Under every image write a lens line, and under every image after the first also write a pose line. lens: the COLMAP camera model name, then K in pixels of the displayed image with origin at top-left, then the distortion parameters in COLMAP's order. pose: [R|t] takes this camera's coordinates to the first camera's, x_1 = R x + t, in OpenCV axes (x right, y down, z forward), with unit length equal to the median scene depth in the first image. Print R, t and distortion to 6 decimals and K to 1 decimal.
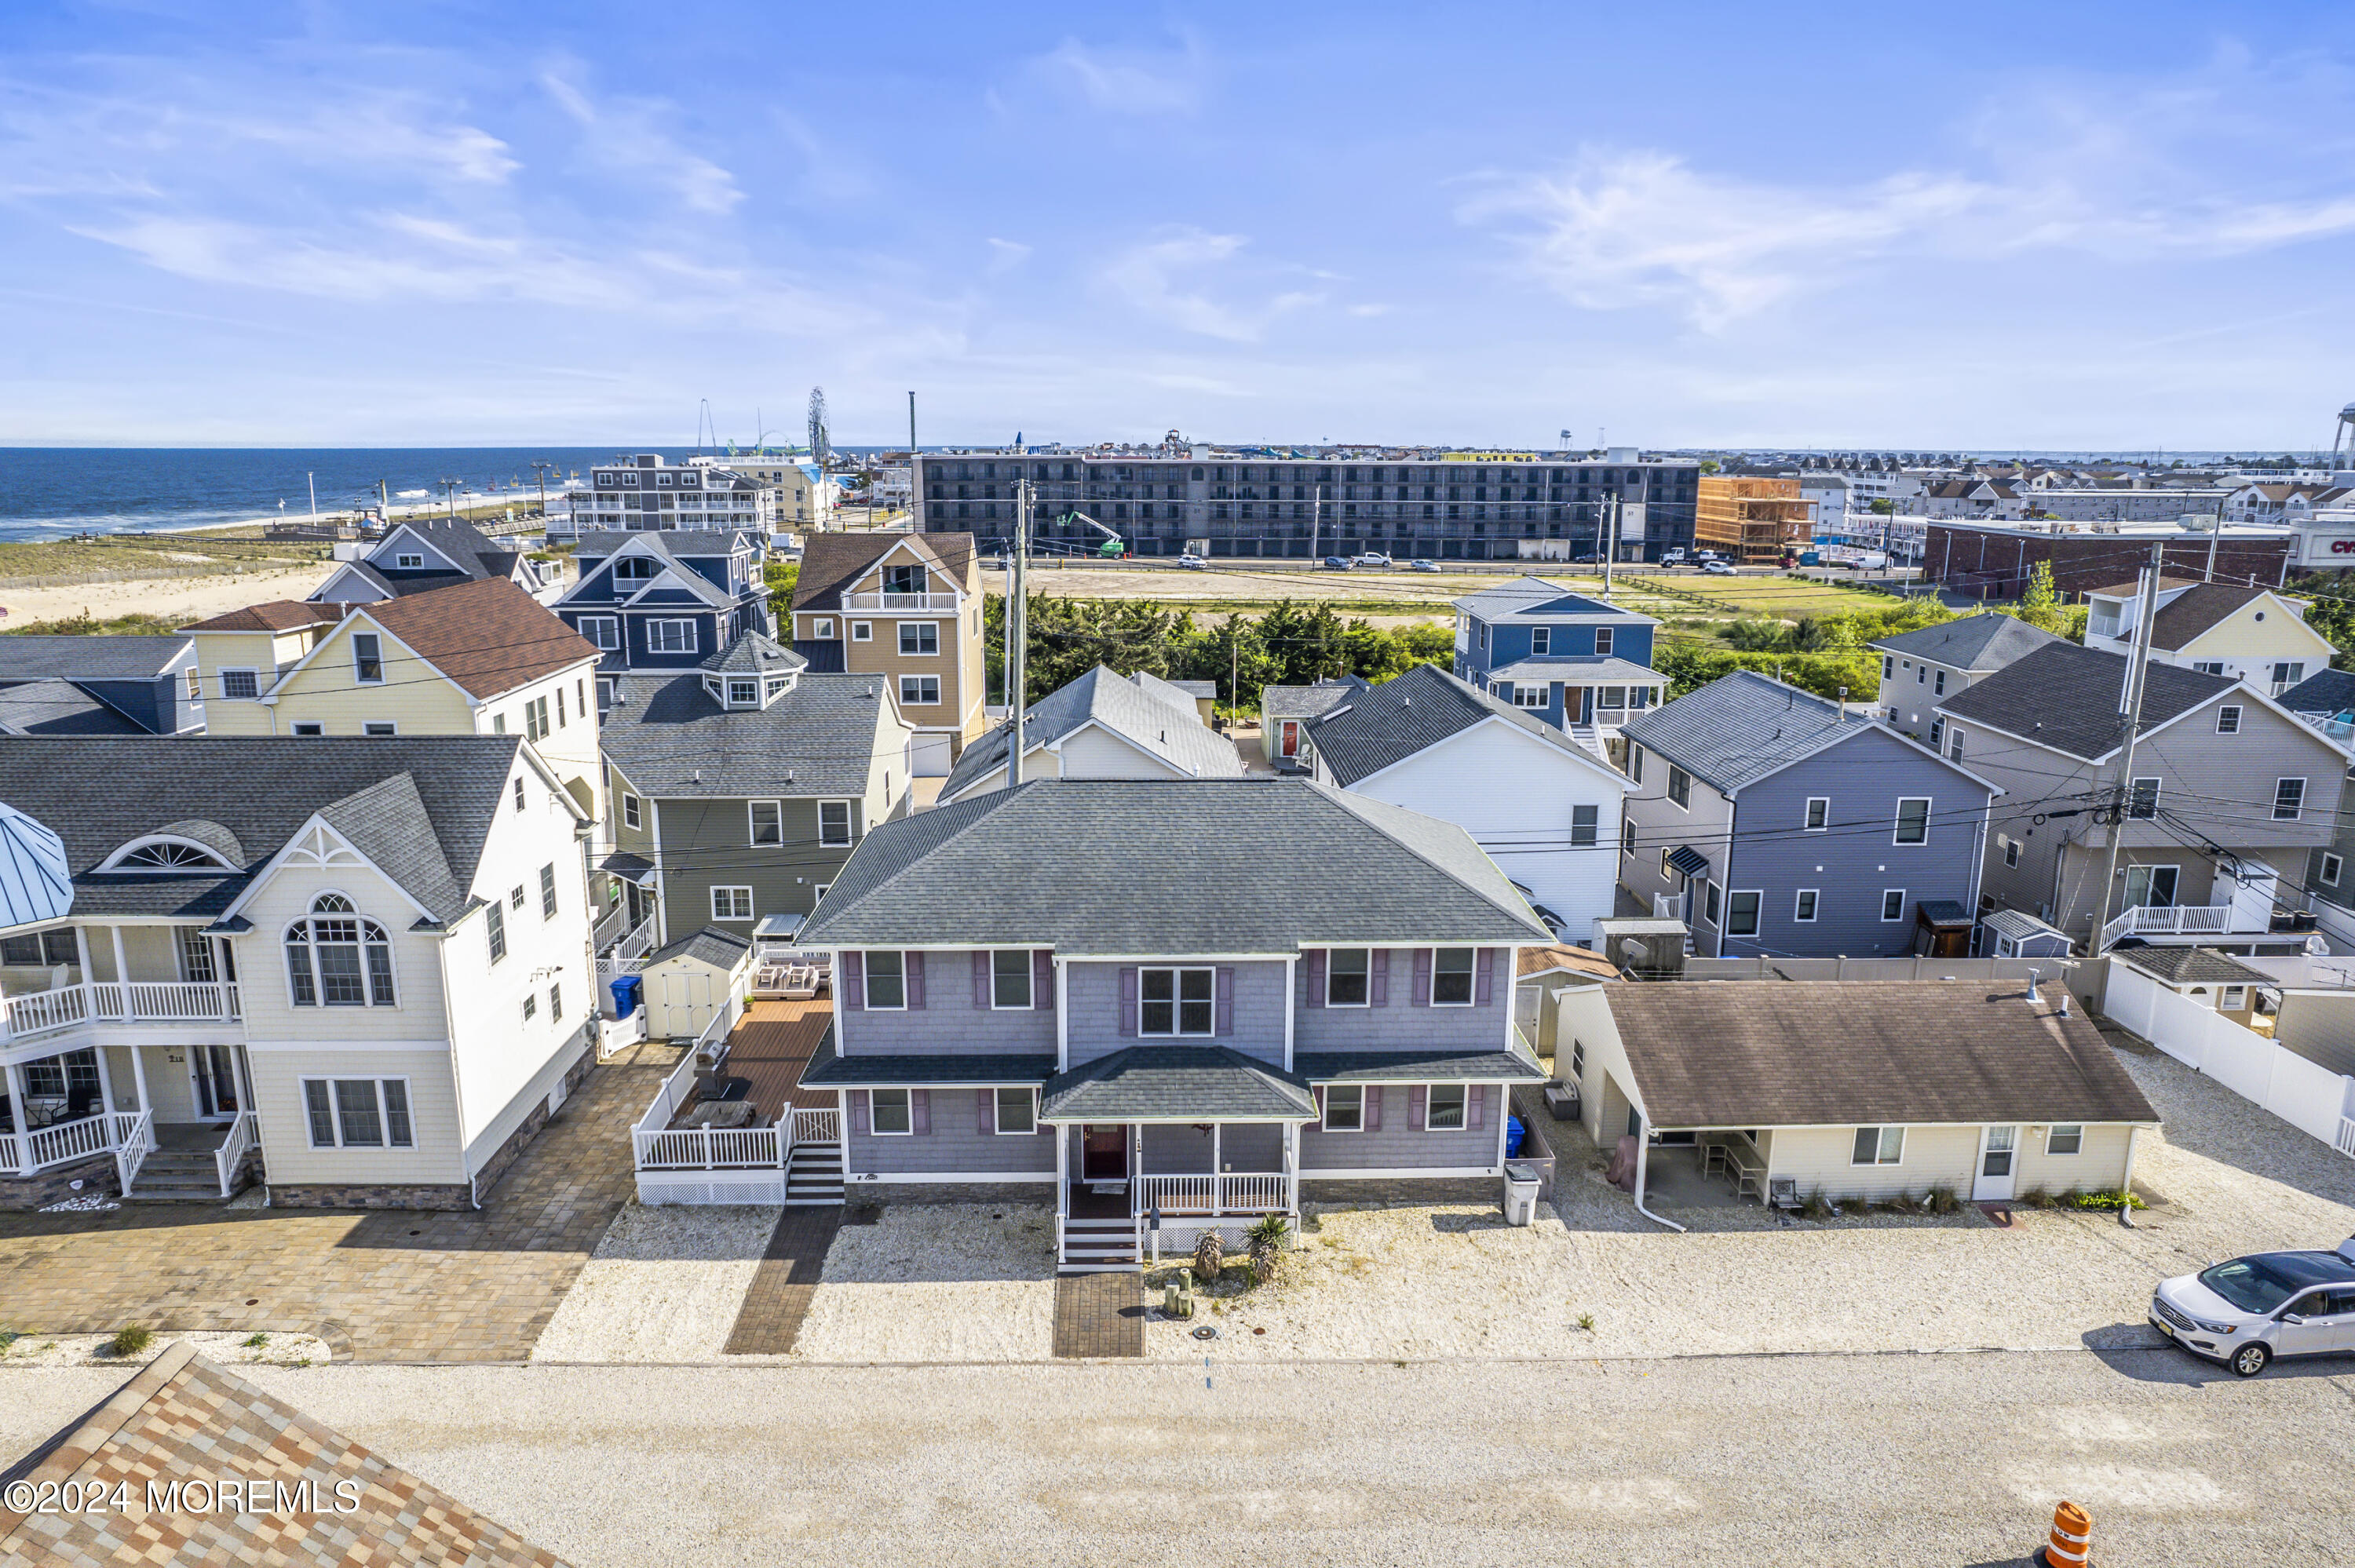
lens RADIAL K [[1533.4, 0, 1177.6], [0, 1533.4, 797.9], [0, 0, 1]] dist [-0.070029, 0.062145]
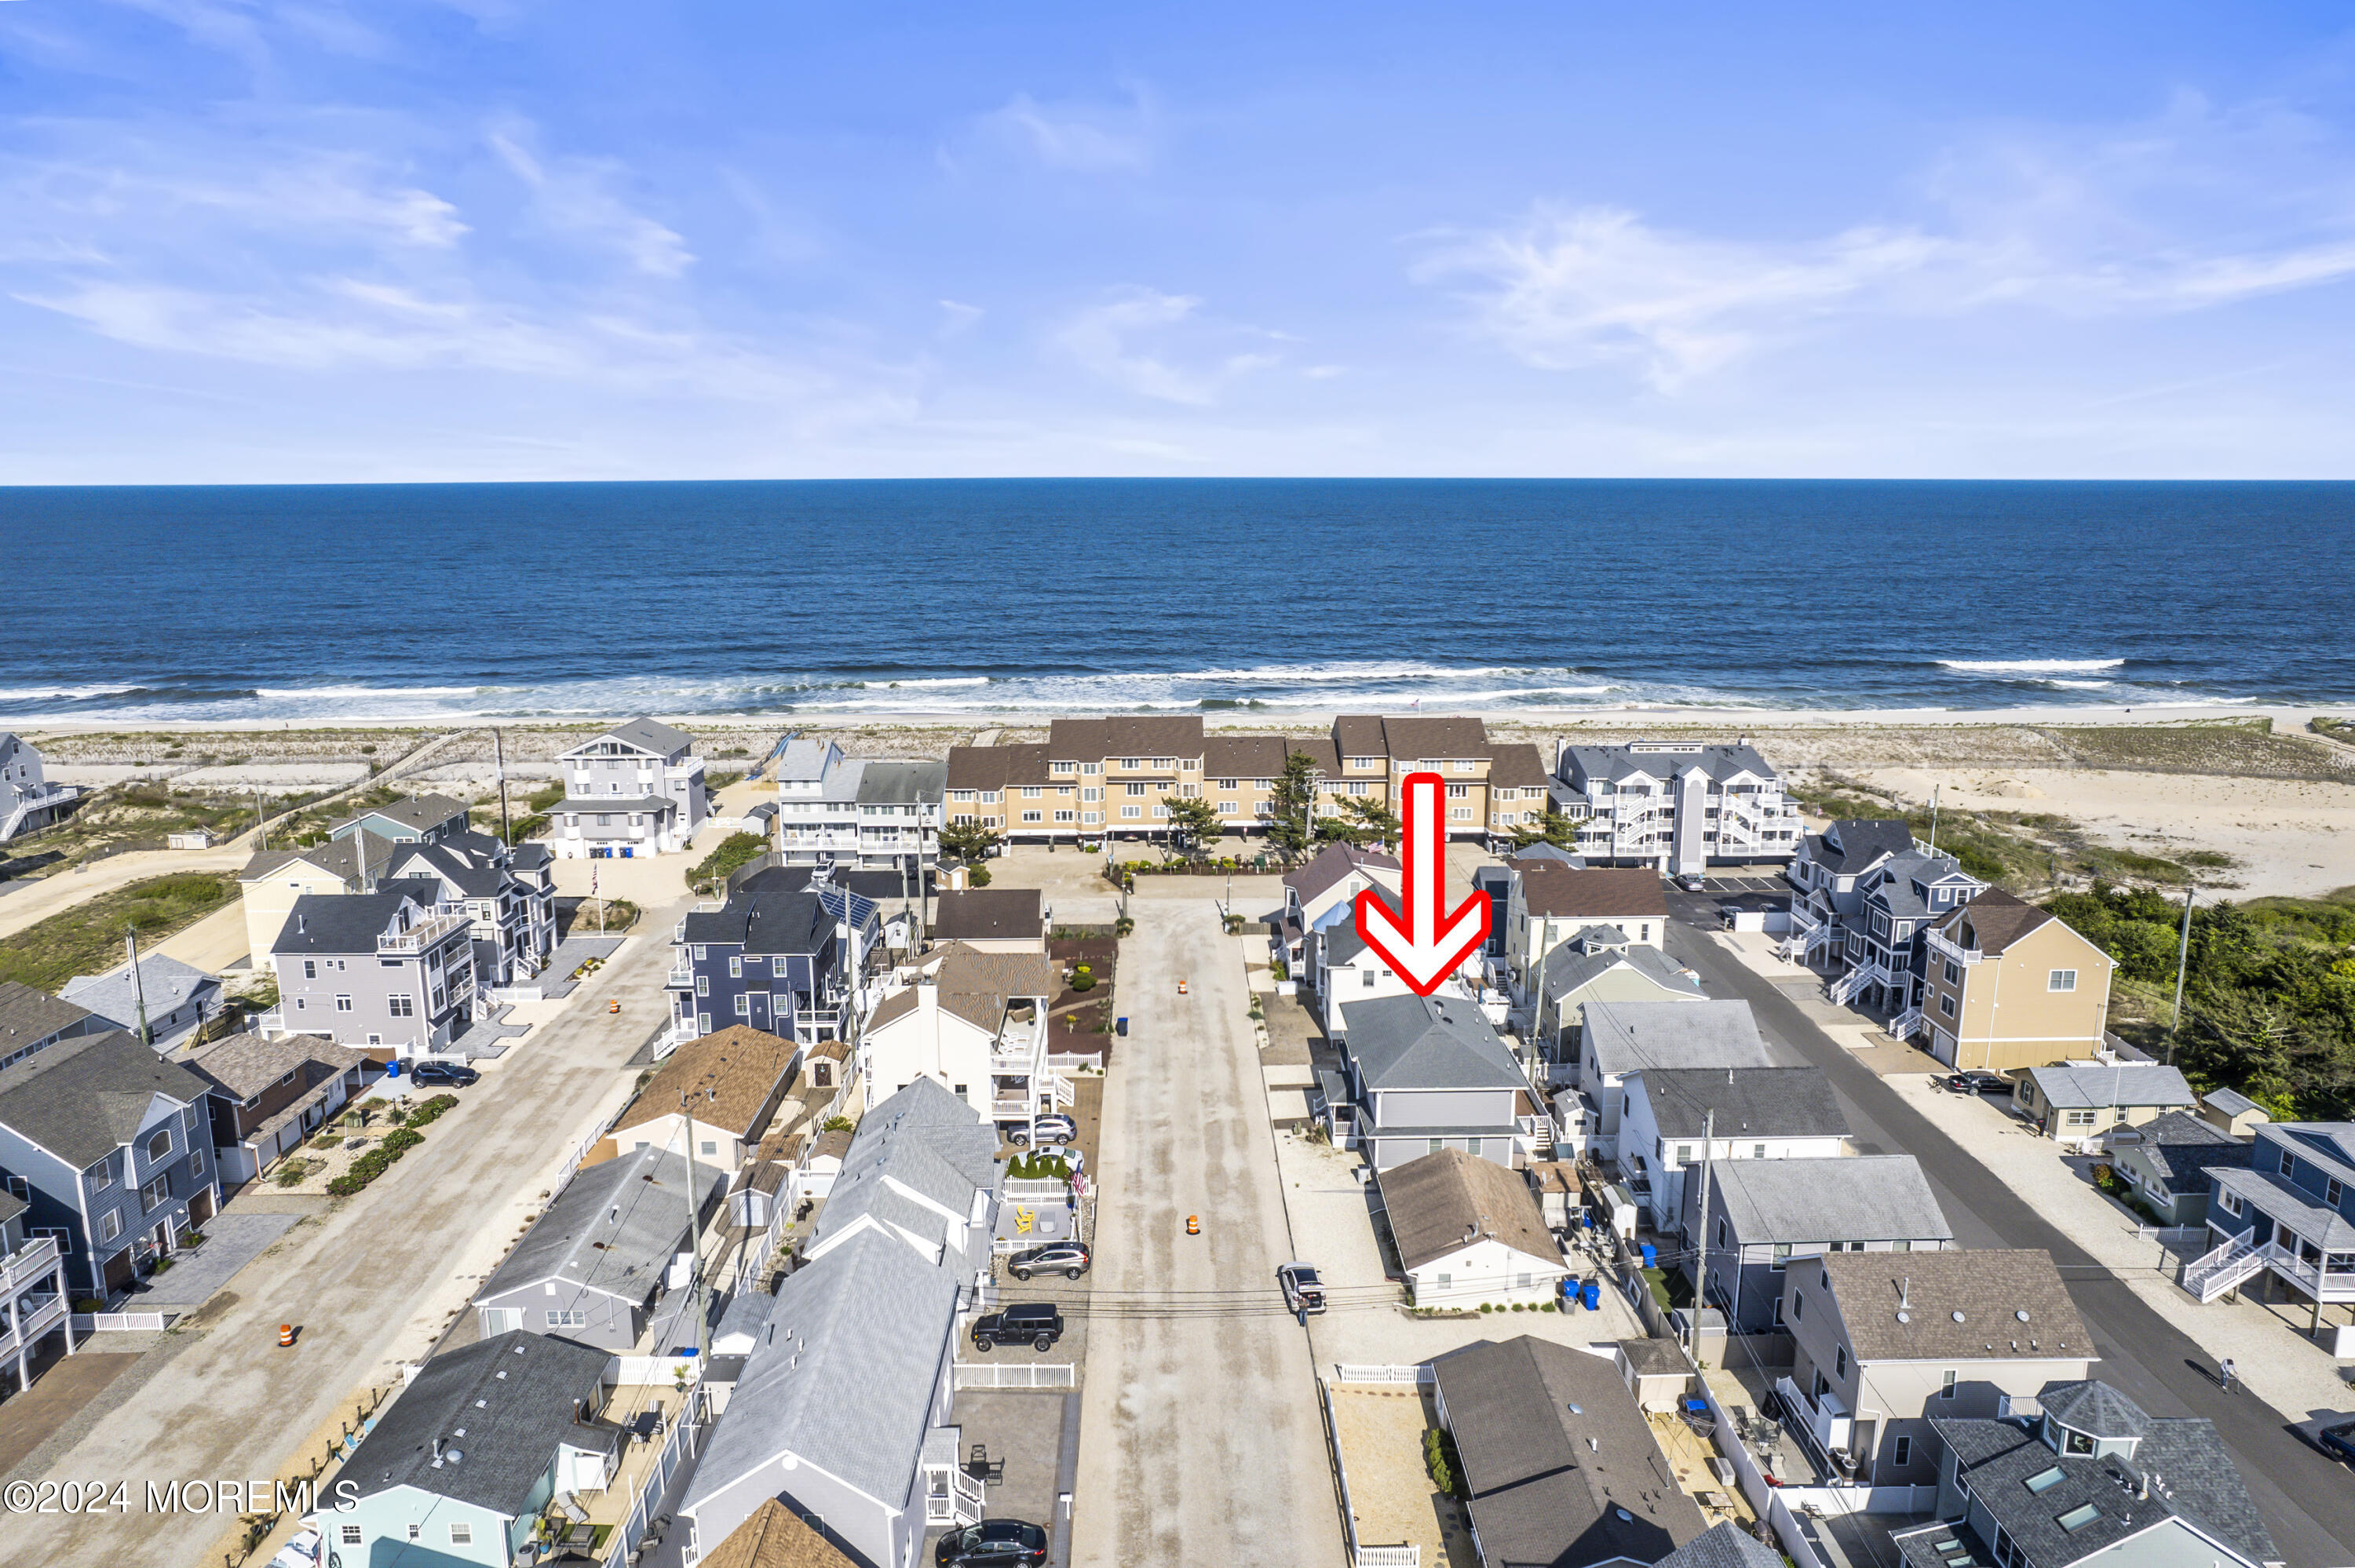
lens RADIAL K [[1564.1, 0, 1177.5], [0, 1564.1, 784.0], [0, 0, 1]] dist [-0.061224, 0.041110]
pose [[-0.015393, 0.194241, -0.980833, 2.850005], [-0.224465, 0.955240, 0.192695, -0.890005], [0.974361, 0.223129, 0.028897, 0.399487]]
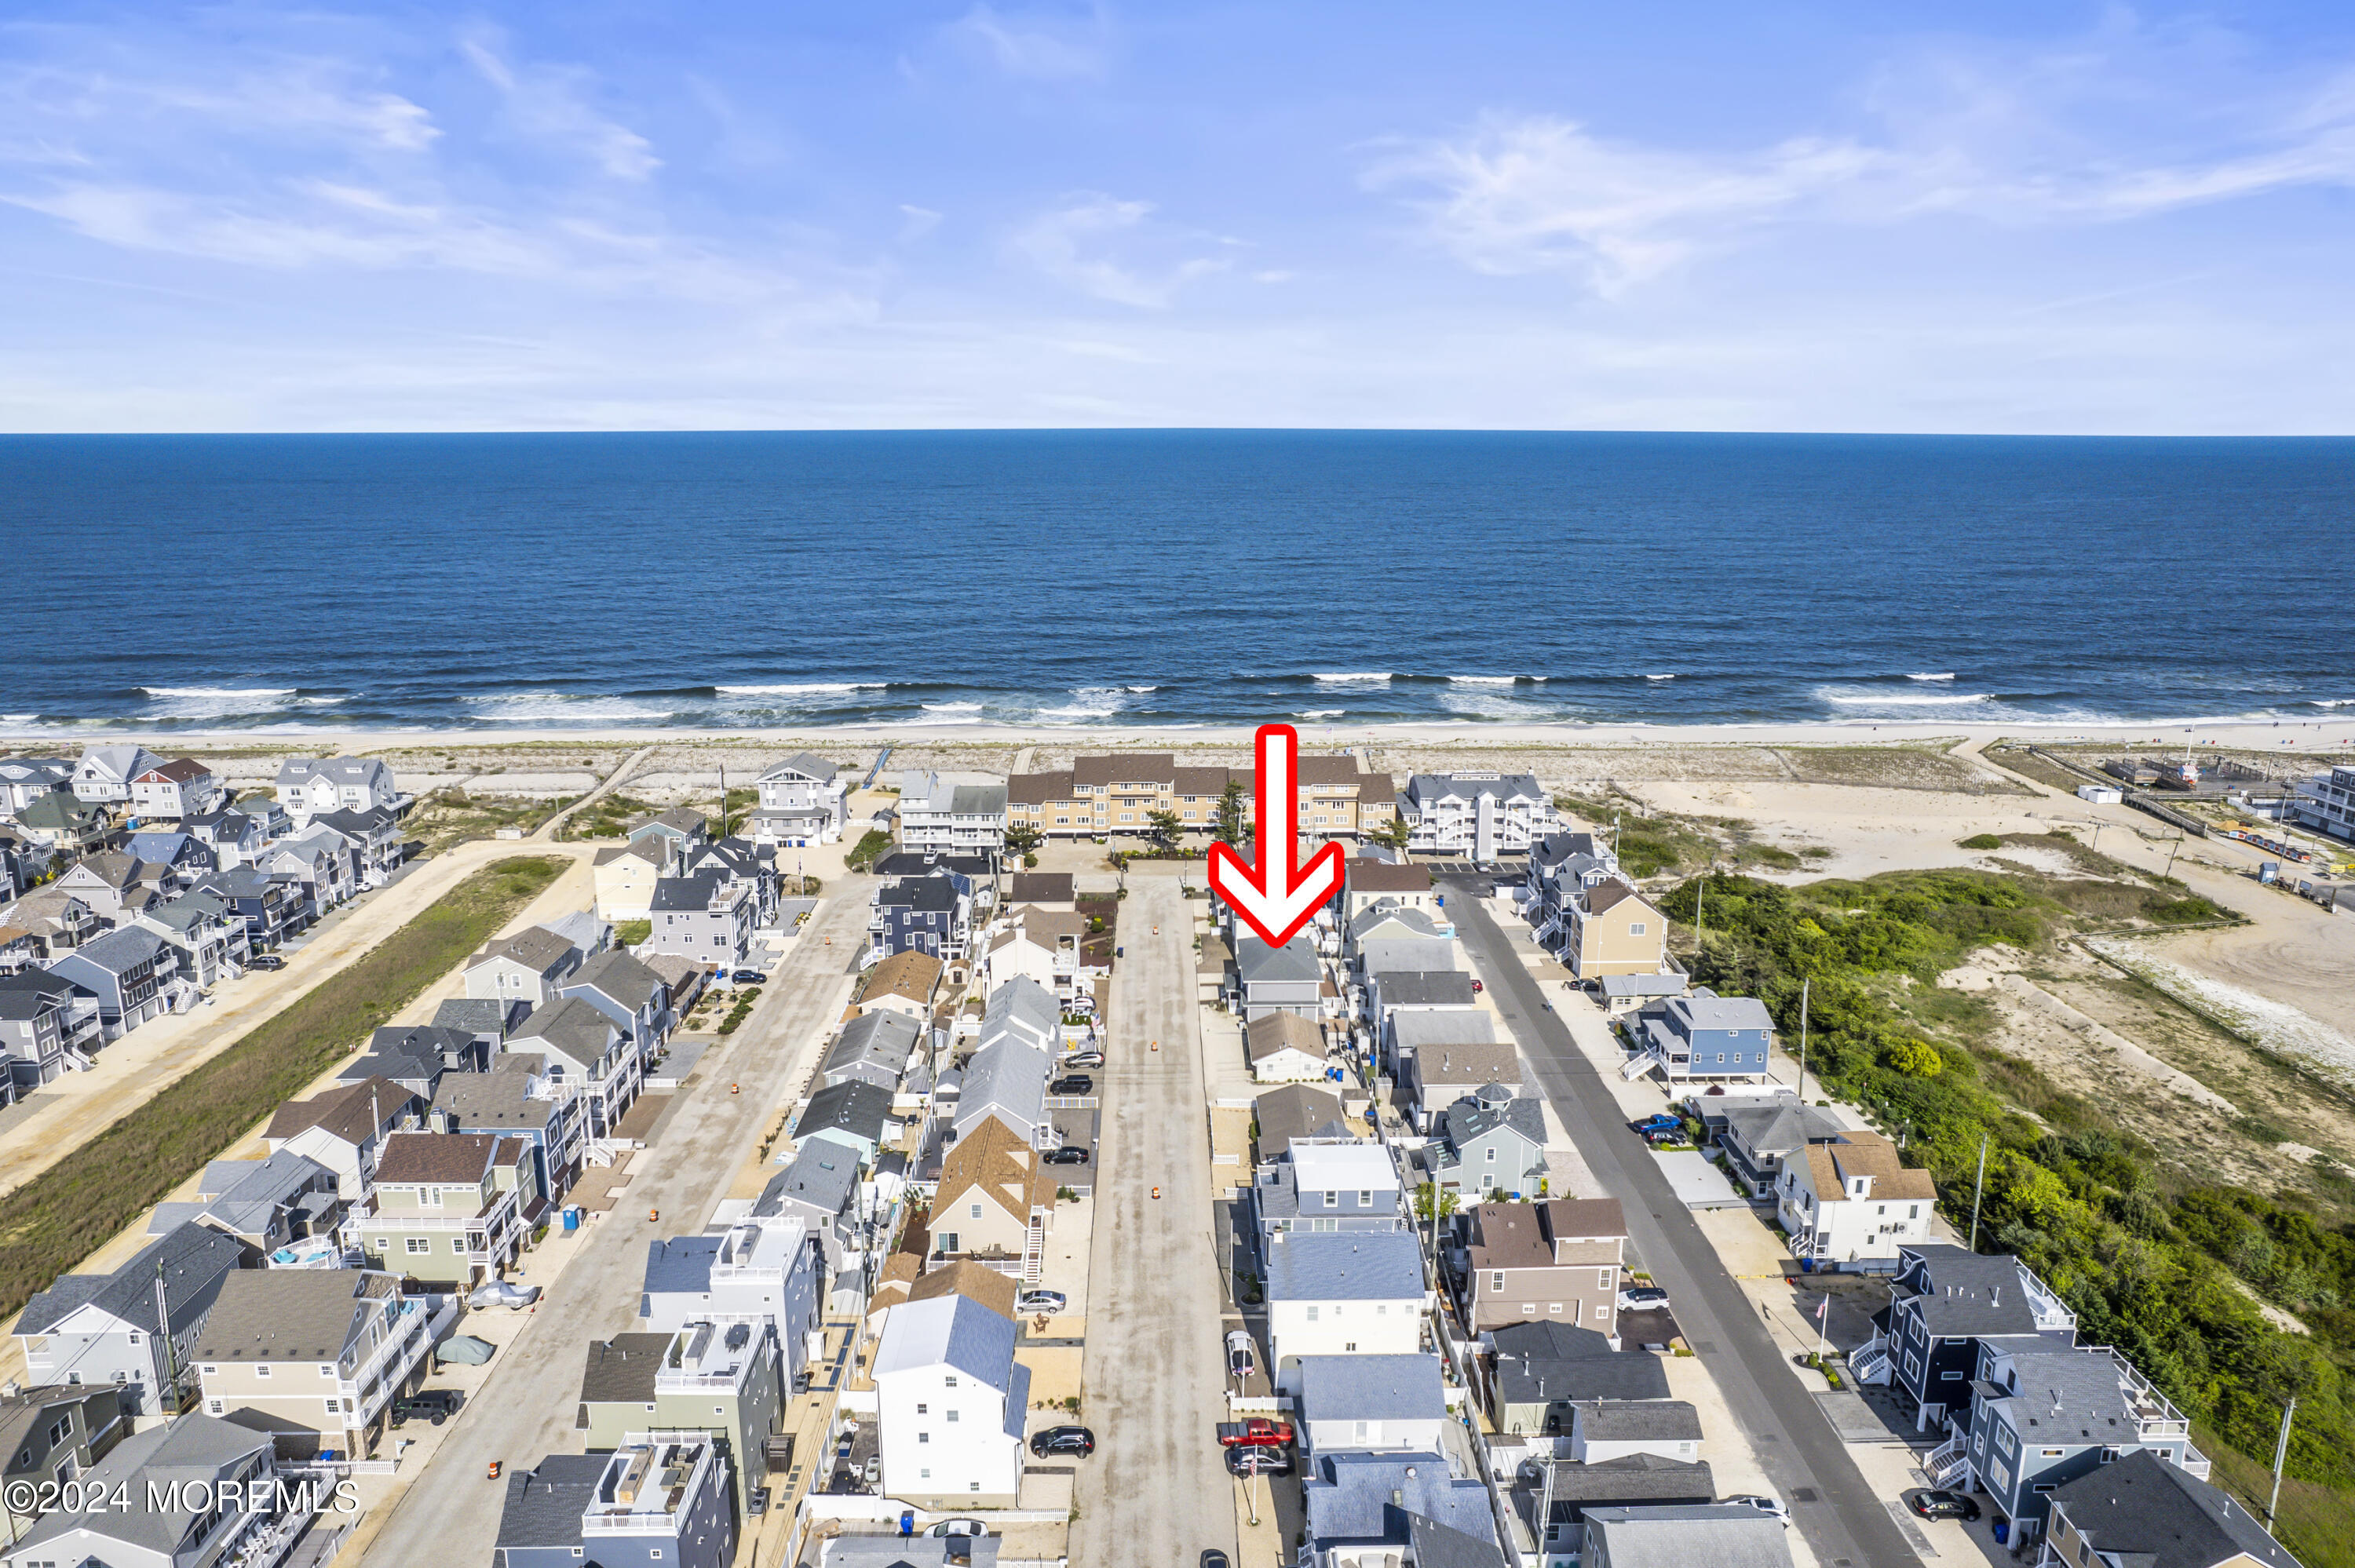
lens RADIAL K [[1553.6, 0, 1177.5], [0, 1553.6, 784.0], [0, 0, 1]] dist [-0.060955, 0.039752]
pose [[-0.015837, 0.226869, -0.973797, 5.432487], [-0.227959, 0.947450, 0.224438, -1.758318], [0.973542, 0.225540, 0.036712, 0.344404]]
